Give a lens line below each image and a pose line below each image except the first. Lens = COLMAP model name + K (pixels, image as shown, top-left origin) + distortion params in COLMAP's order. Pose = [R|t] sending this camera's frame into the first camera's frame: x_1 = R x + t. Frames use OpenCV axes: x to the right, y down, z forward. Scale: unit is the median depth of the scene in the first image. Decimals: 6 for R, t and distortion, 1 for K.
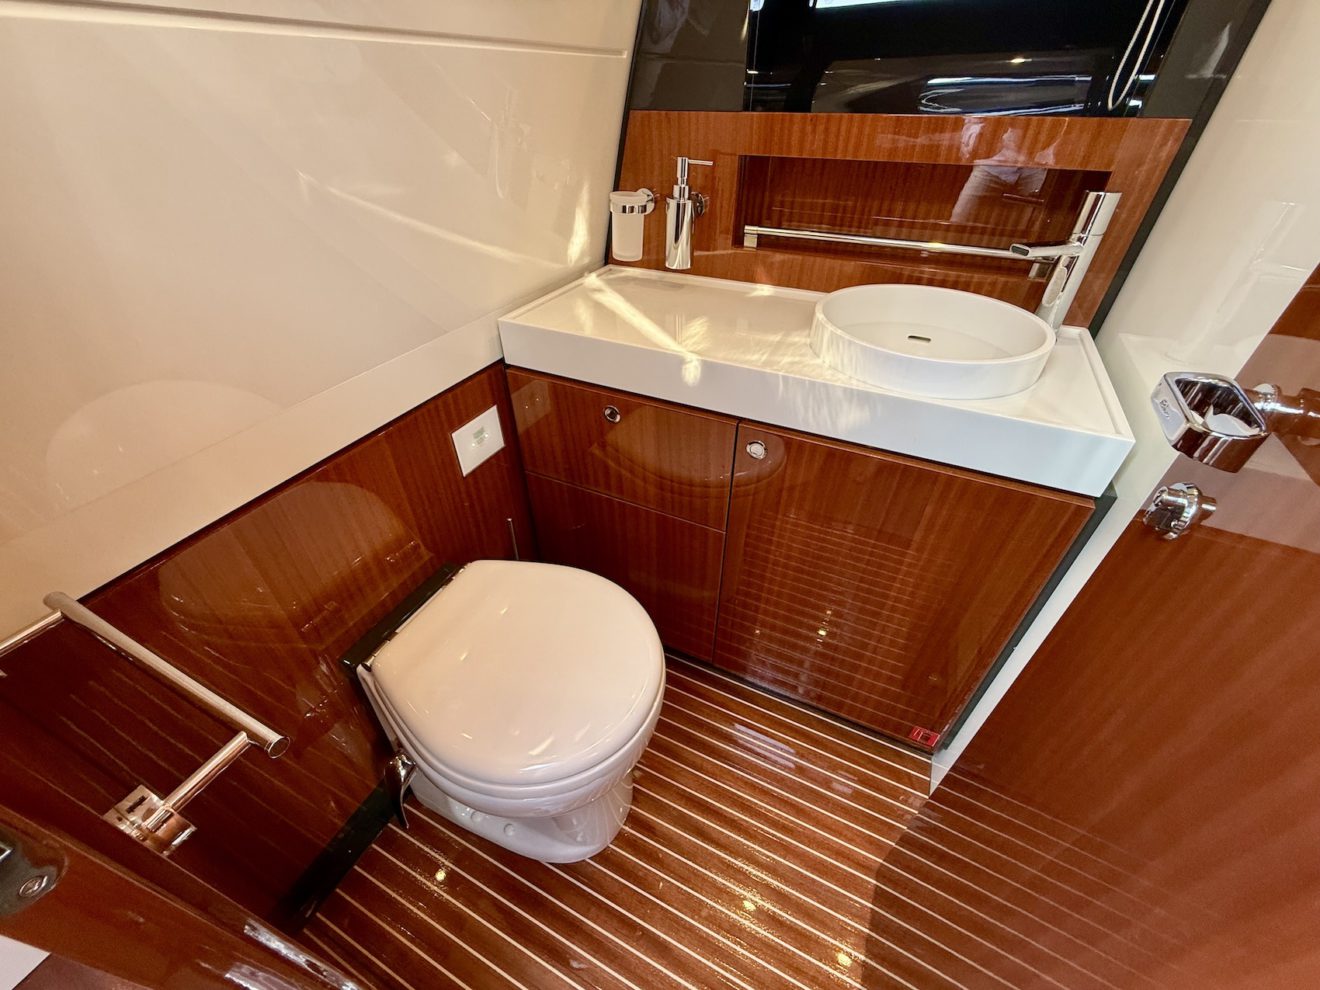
lens RADIAL K [[529.4, 0, 651.7], [0, 529.4, 501.6], [0, 0, 1]] dist [0.001635, -0.000466]
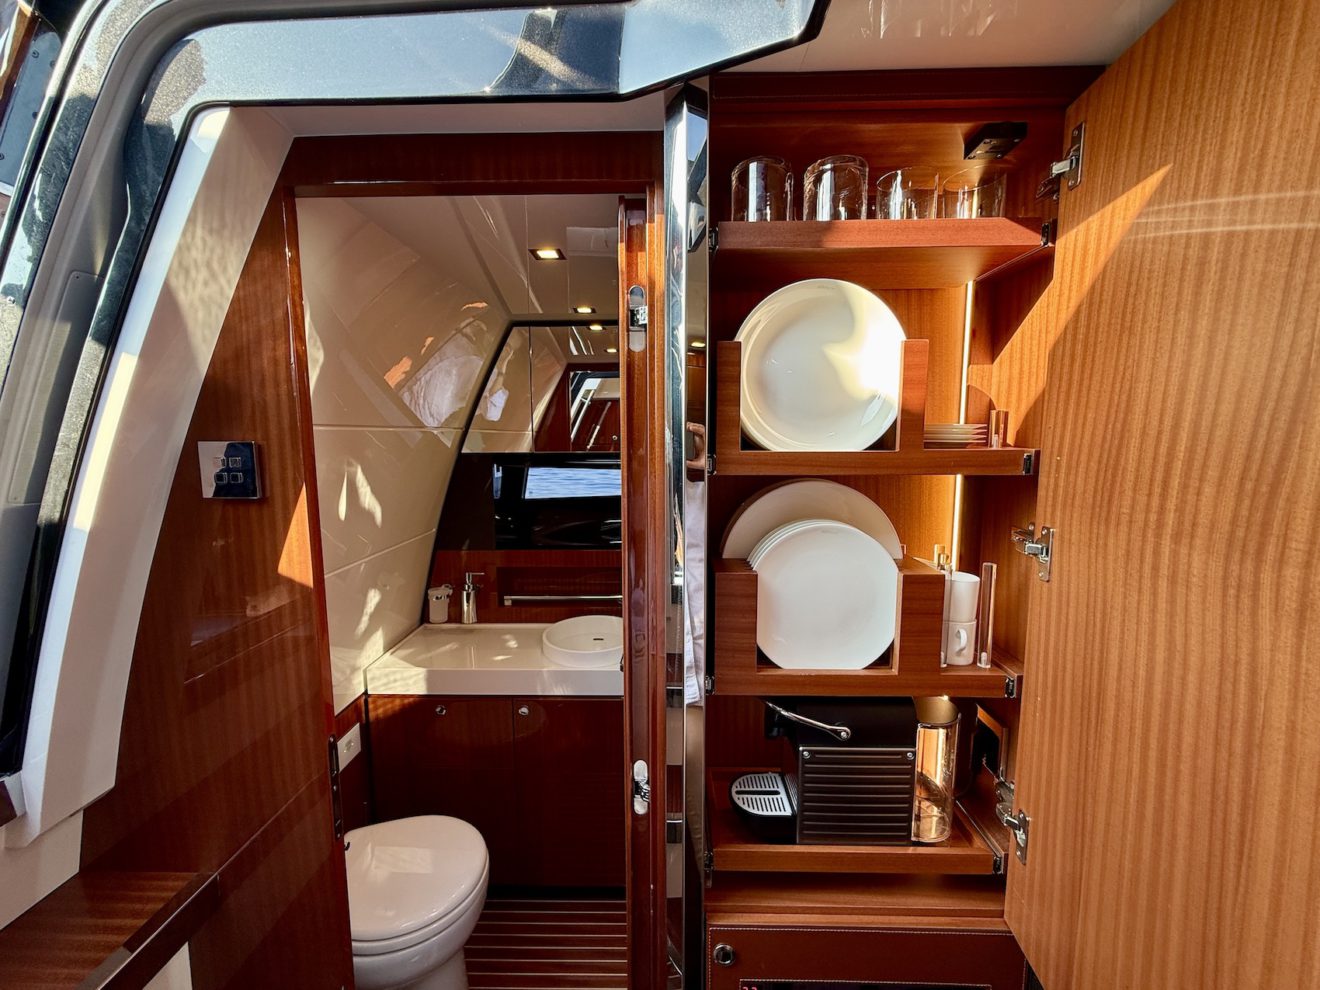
lens RADIAL K [[529.4, 0, 657.2], [0, 529.4, 485.9], [0, 0, 1]] dist [0.001635, -0.000466]
pose [[0.904155, -0.041584, 0.425175, -0.133882], [0.264282, 0.836396, -0.480205, 0.236783], [-0.335646, 0.546546, 0.767222, -0.962704]]
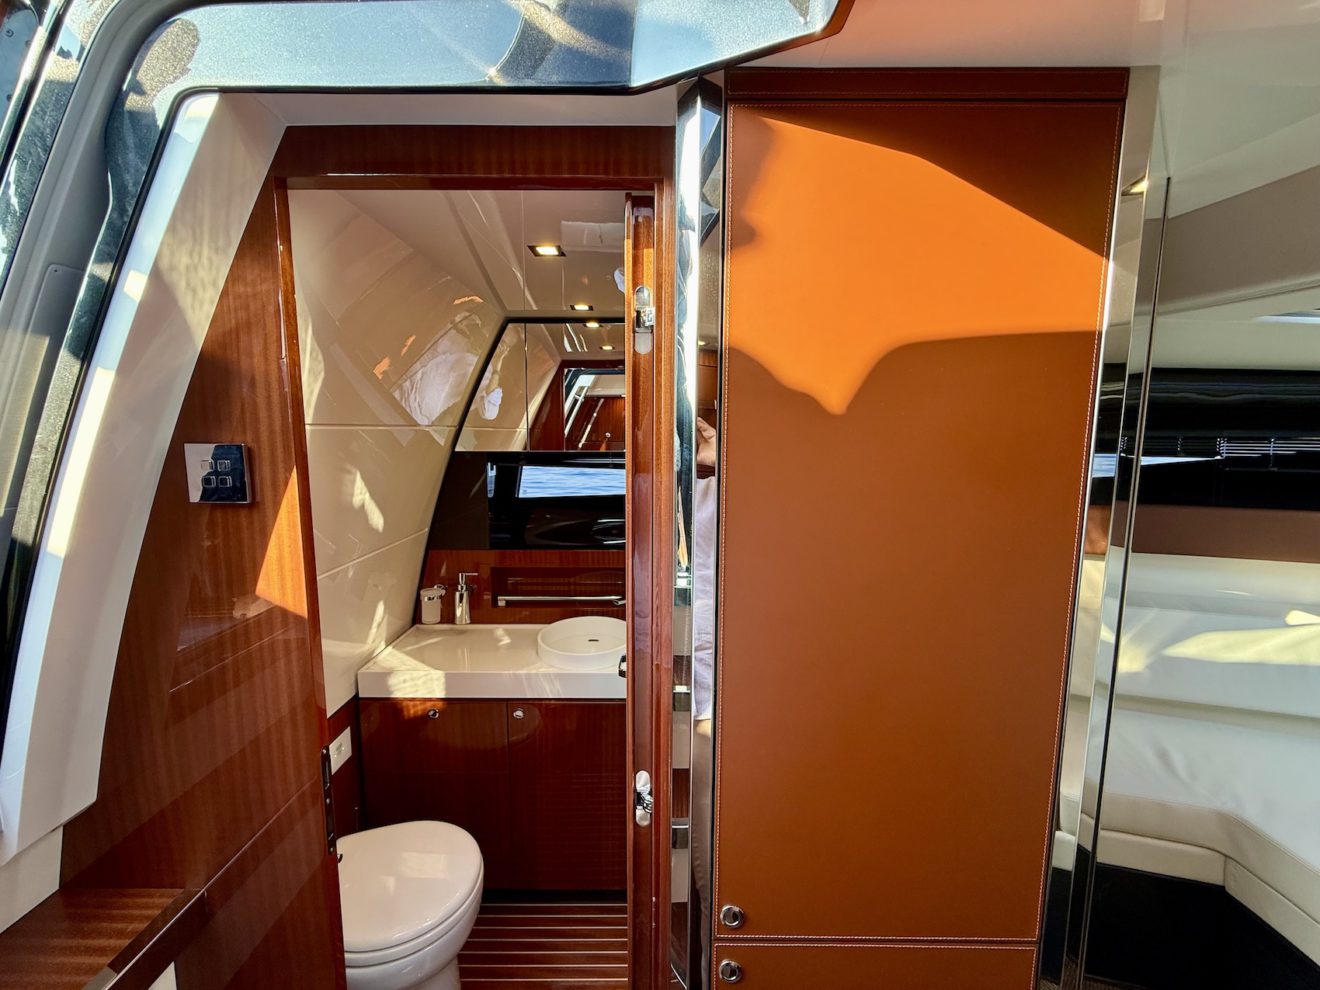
lens RADIAL K [[529.4, 0, 657.7], [0, 529.4, 486.2], [0, 0, 1]] dist [0.001635, -0.000466]
pose [[0.896629, -0.040037, 0.440970, -0.143574], [0.268343, 0.841312, -0.469239, 0.210974], [-0.352206, 0.539064, 0.765088, -0.948277]]
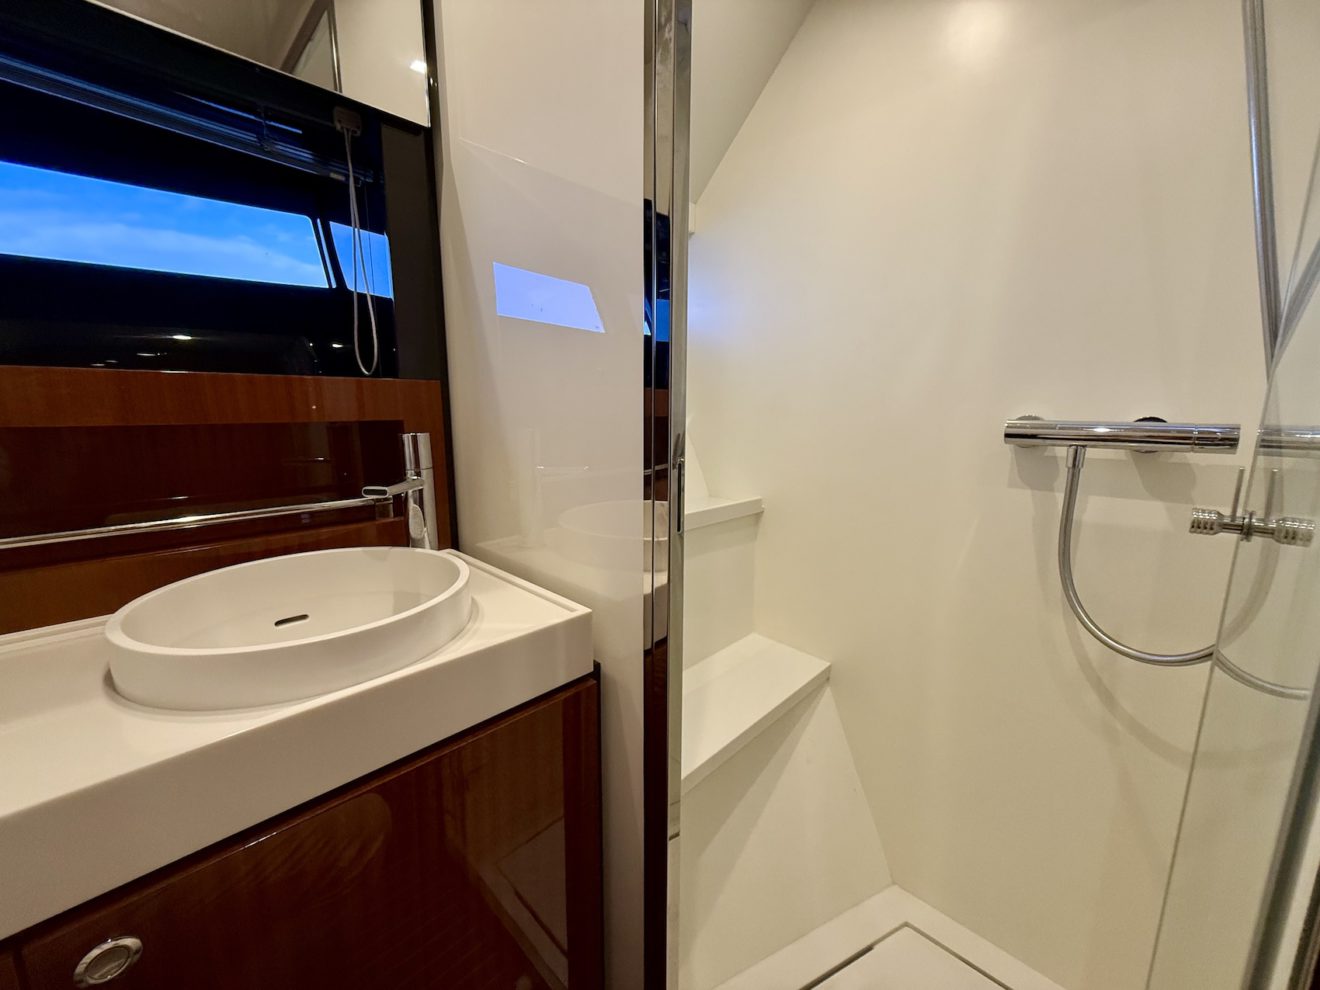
lens RADIAL K [[529.4, 0, 656.2], [0, 529.4, 497.8], [0, 0, 1]] dist [0.001635, -0.000466]
pose [[0.312597, -0.164128, 0.935599, -0.005307], [0.590546, 0.805053, -0.056083, -0.102329], [-0.744002, 0.570045, 0.348582, 0.260951]]
